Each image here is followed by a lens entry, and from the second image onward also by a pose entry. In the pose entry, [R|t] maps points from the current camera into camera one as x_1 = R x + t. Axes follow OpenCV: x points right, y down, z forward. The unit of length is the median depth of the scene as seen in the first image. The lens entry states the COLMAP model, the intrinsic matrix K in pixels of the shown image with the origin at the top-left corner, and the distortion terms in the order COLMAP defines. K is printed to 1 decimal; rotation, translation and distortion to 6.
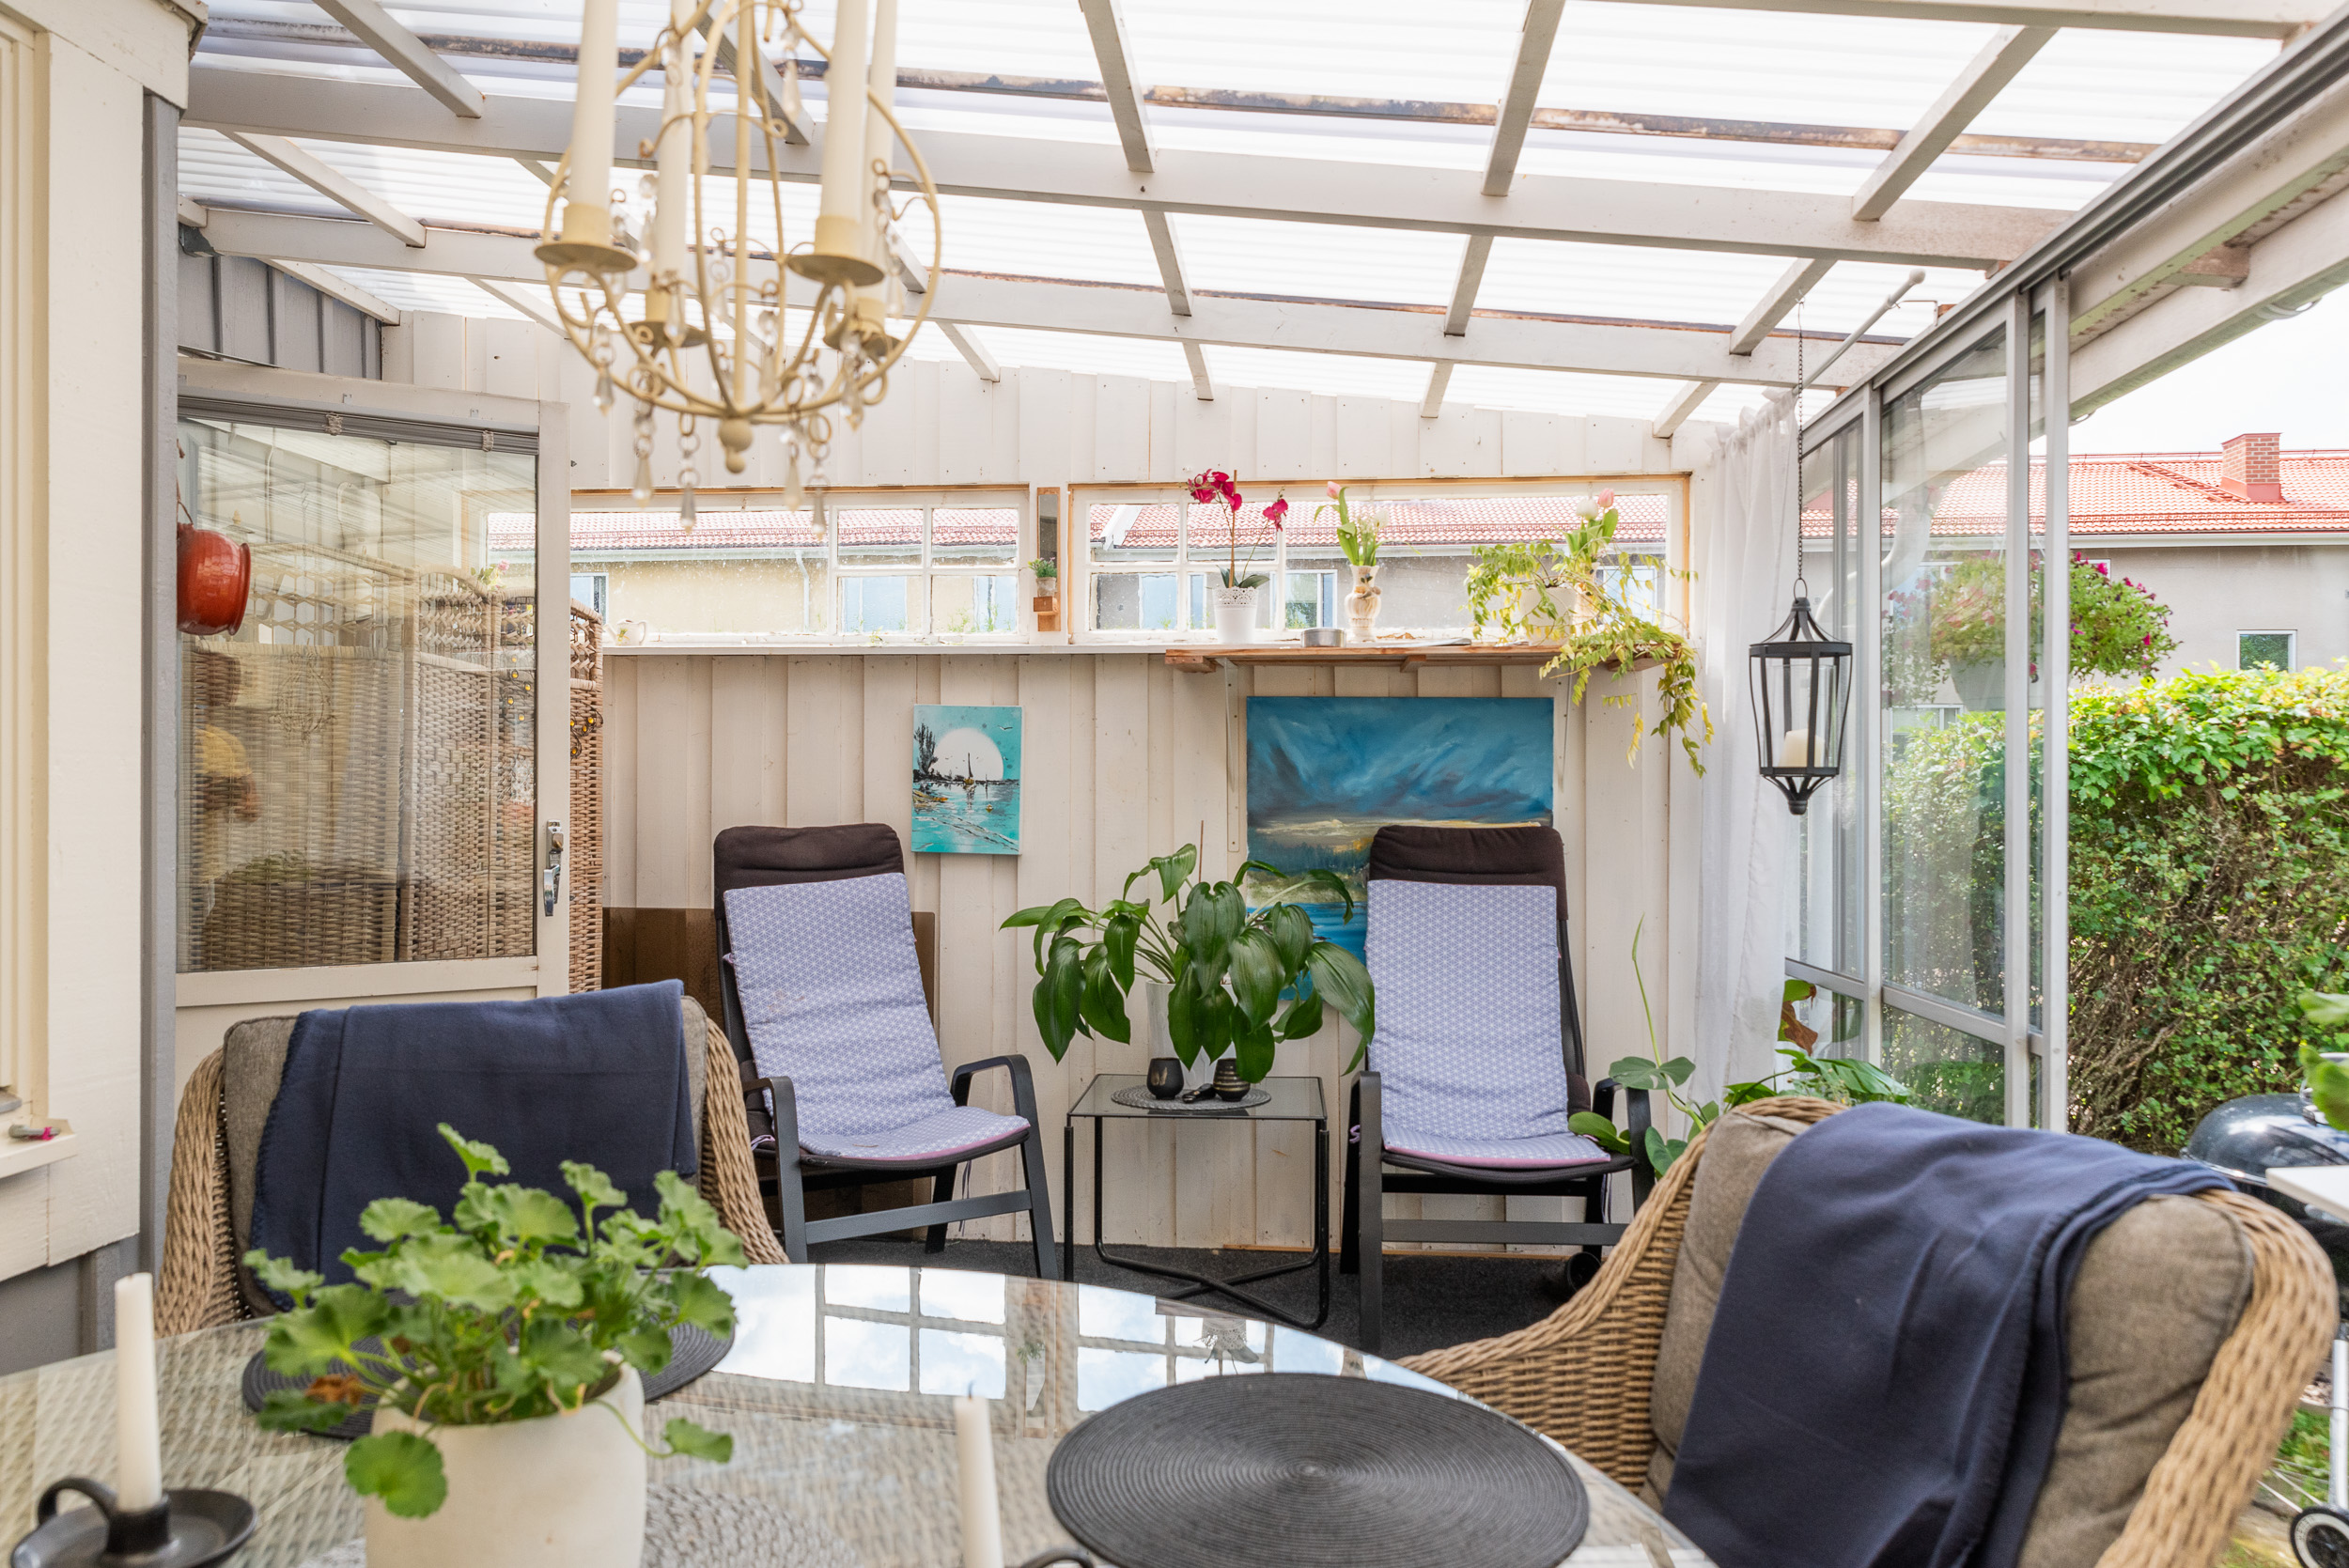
lens RADIAL K [[1585.7, 0, 1177.0], [0, 1585.7, 793.0], [0, 0, 1]] dist [0.008599, 0.000209]
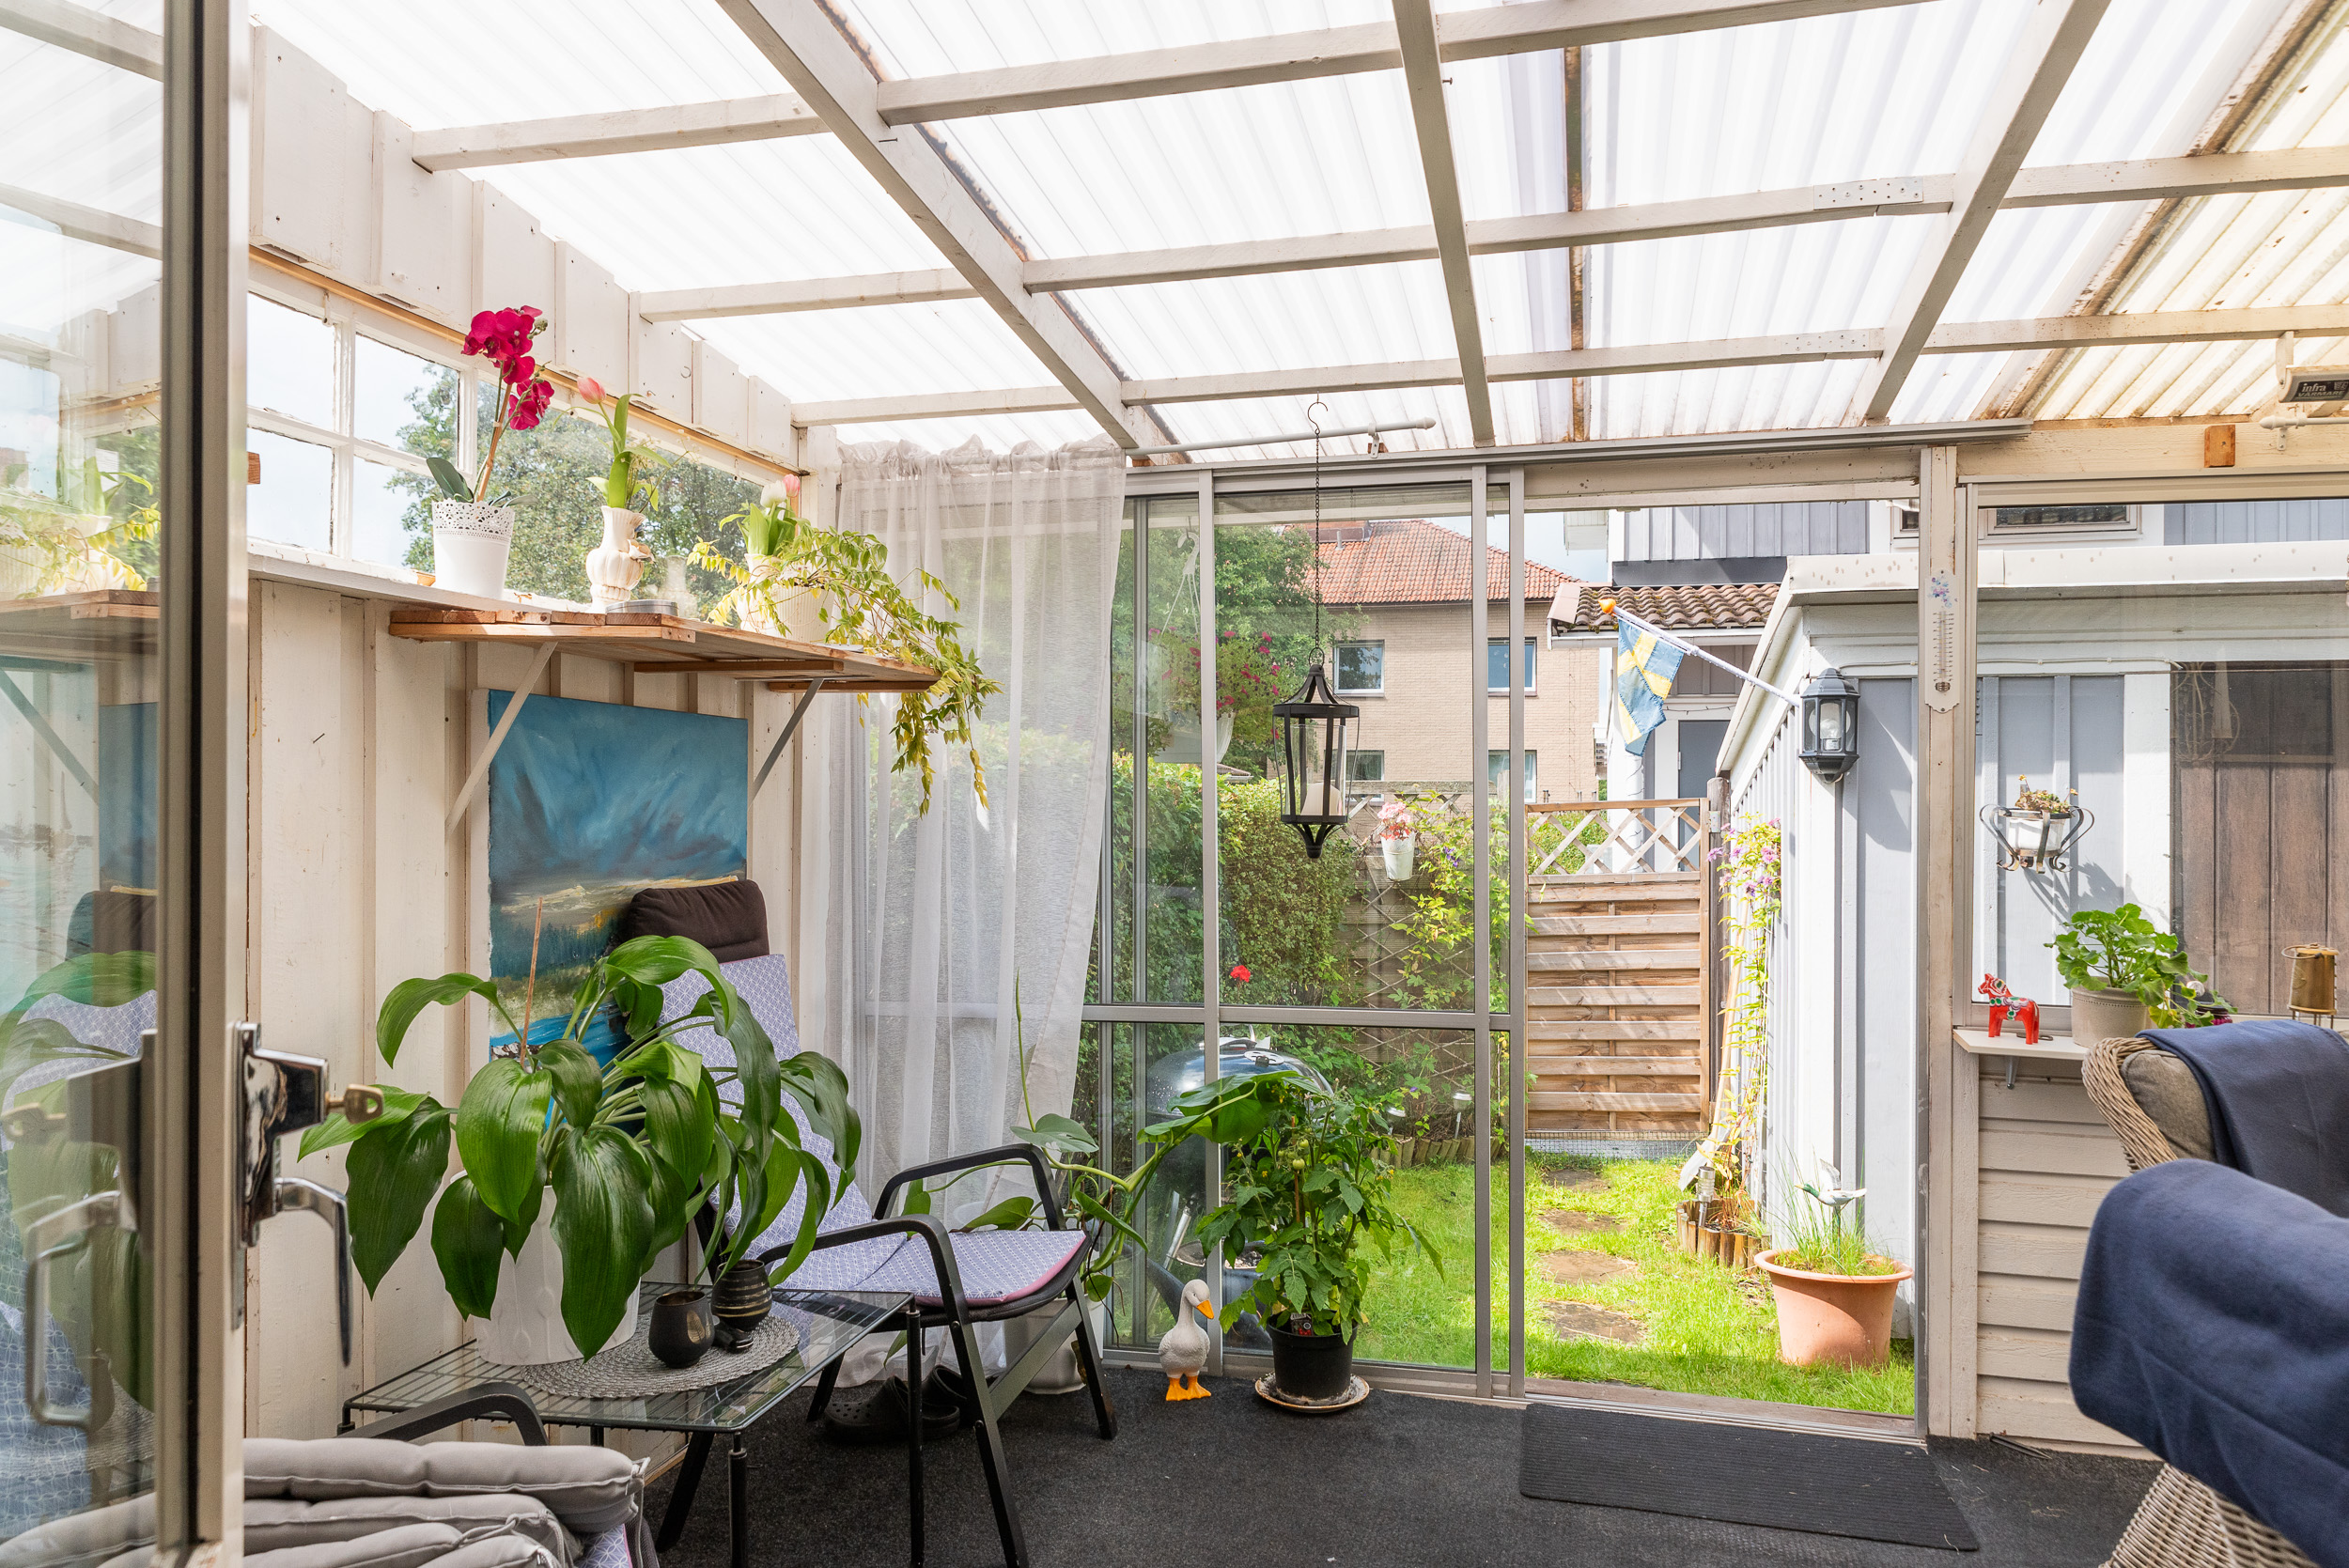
lens RADIAL K [[1585.7, 0, 1187.9], [0, 1585.7, 802.7], [0, 0, 1]] dist [0.008599, 0.000209]
pose [[0.161119, 0.001288, 0.986934, -0.531046], [-0.000572, 0.999999, -0.001212, -0.017595], [-0.986935, -0.000369, 0.161120, 0.663074]]
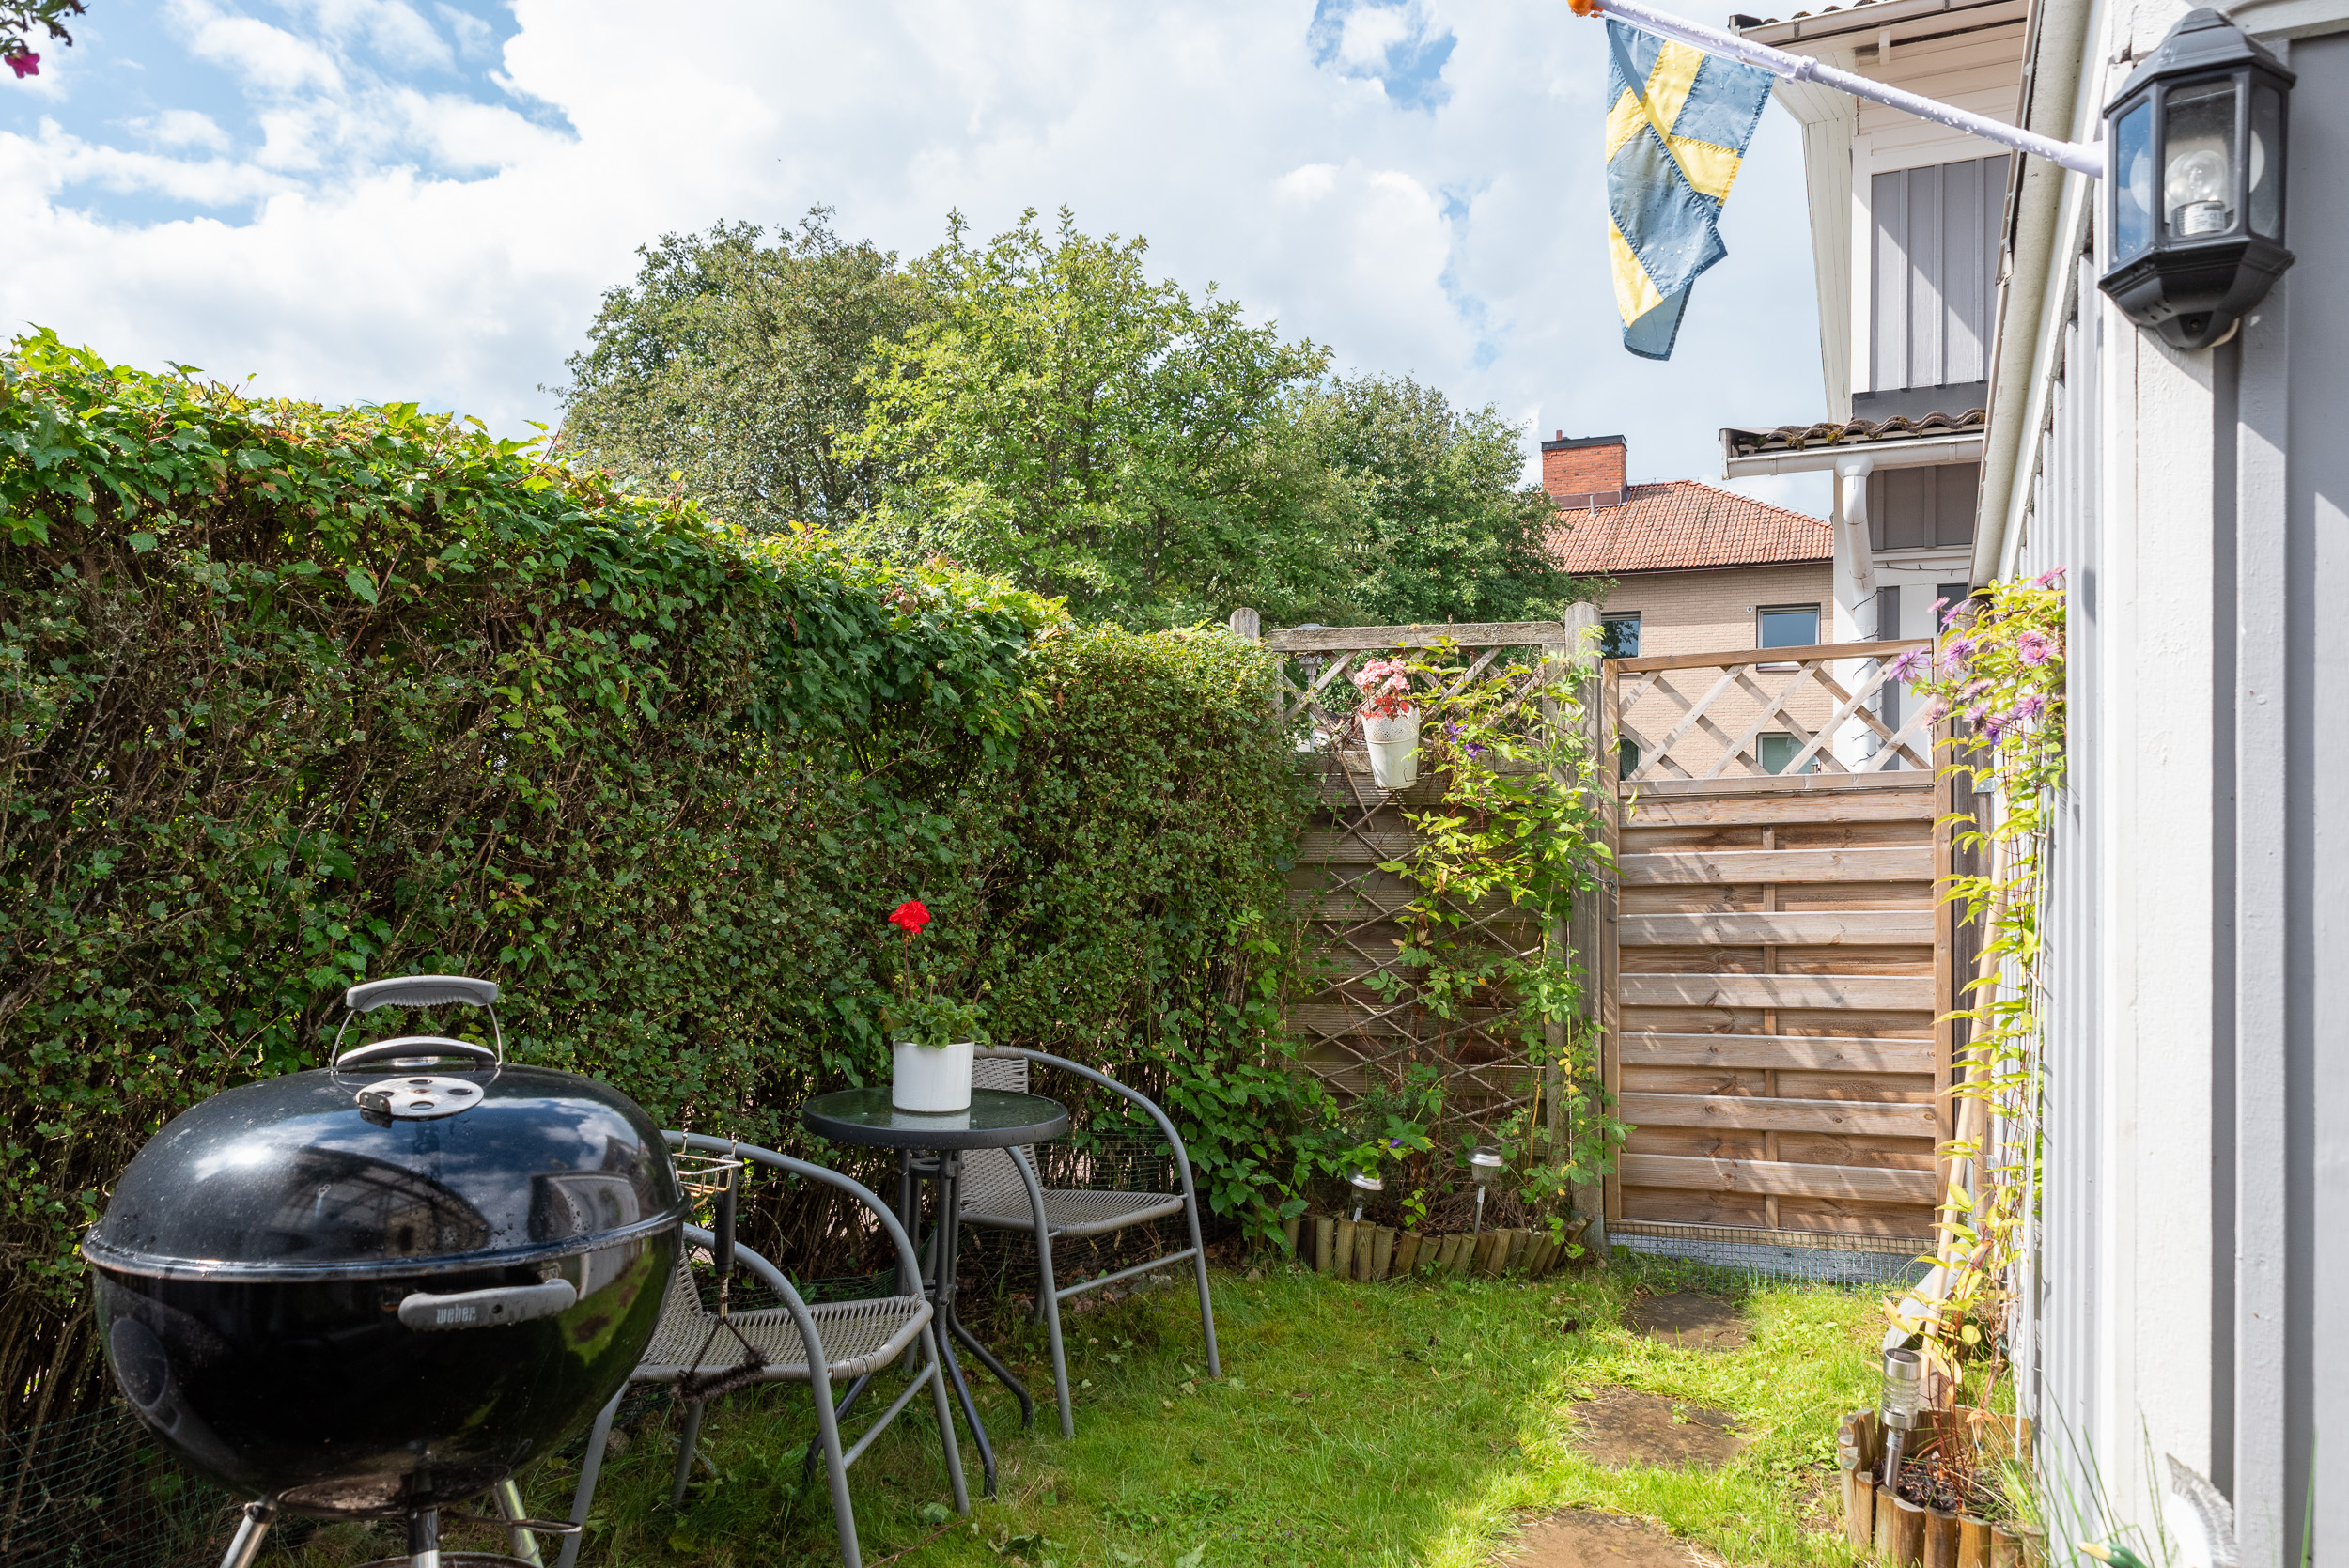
lens RADIAL K [[1585.7, 0, 1157.3], [0, 1585.7, 796.7], [0, 0, 1]] dist [0.008599, 0.000209]
pose [[0.346937, 0.008697, 0.937848, 0.271464], [-0.001554, 0.999961, -0.008698, 0.089350], [-0.937887, 0.001560, 0.346937, 0.482624]]
